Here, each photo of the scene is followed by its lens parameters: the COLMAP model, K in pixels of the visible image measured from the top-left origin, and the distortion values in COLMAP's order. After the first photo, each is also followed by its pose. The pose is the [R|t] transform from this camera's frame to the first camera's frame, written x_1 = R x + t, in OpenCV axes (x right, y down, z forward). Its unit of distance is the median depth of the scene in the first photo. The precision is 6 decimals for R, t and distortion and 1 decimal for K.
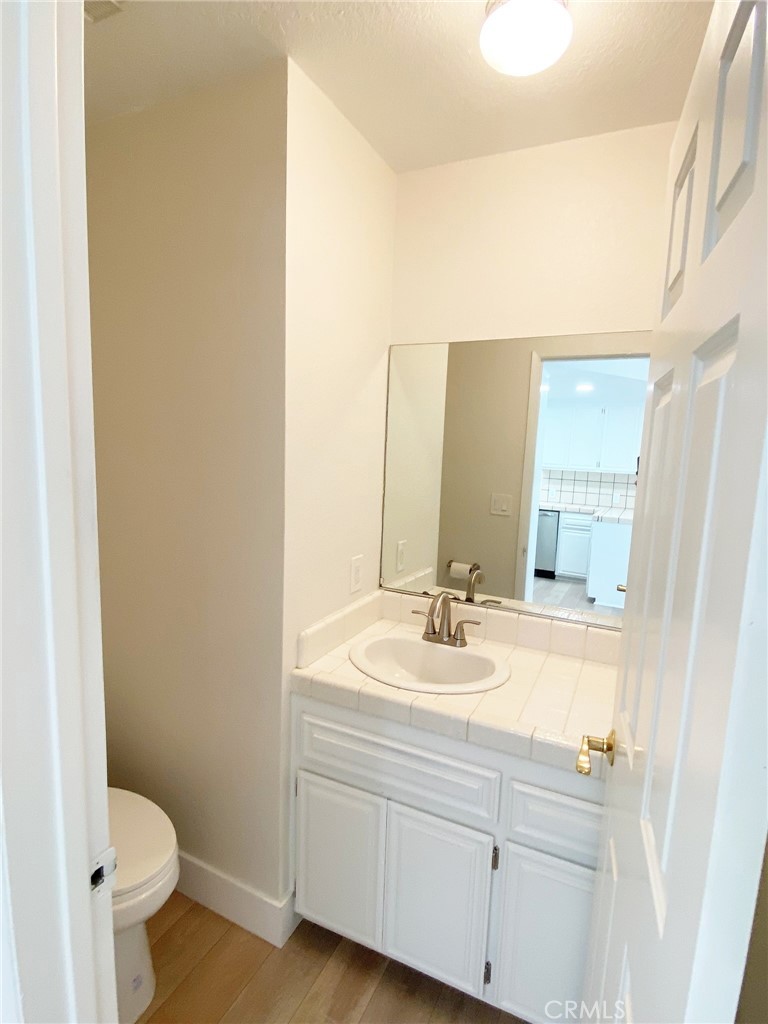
lens RADIAL K [[527.4, 0, 384.0], [0, 527.4, 512.0], [0, 0, 1]] dist [0.052828, -0.043361]
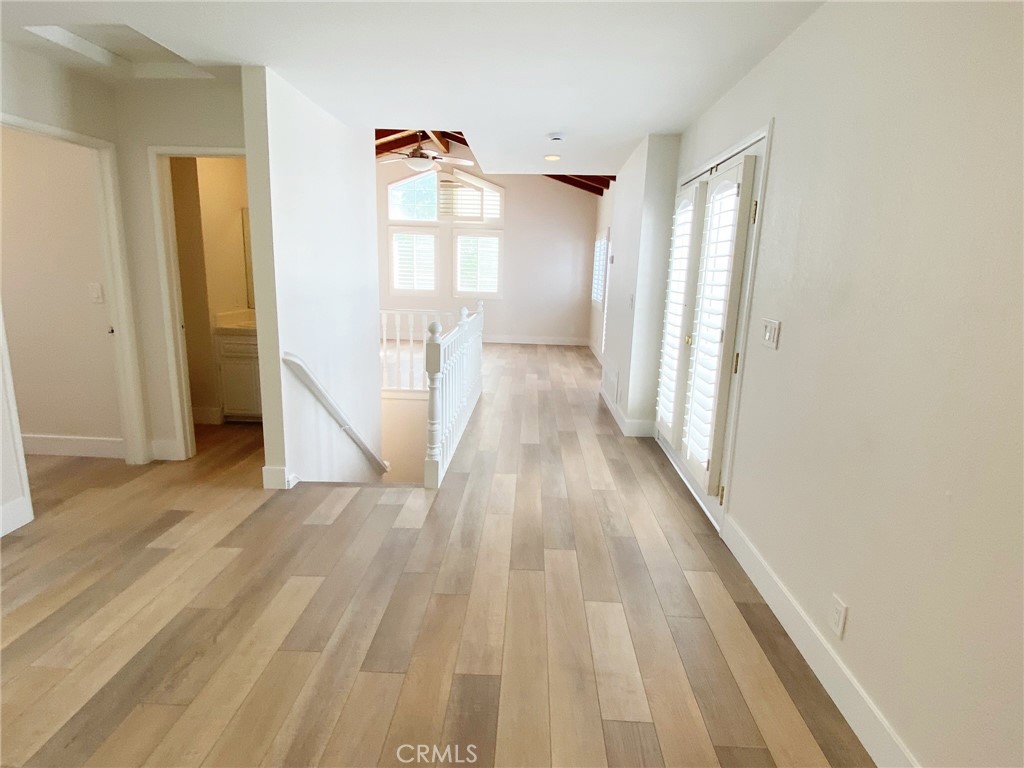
lens RADIAL K [[519.1, 0, 510.4], [0, 519.1, 368.6], [0, 0, 1]] dist [0.047297, -0.056952]
pose [[0.918662, -0.087220, 0.385296, 0.187153], [0.060137, 0.994831, 0.081817, 0.377759], [-0.390441, -0.051992, 0.919159, -2.203895]]
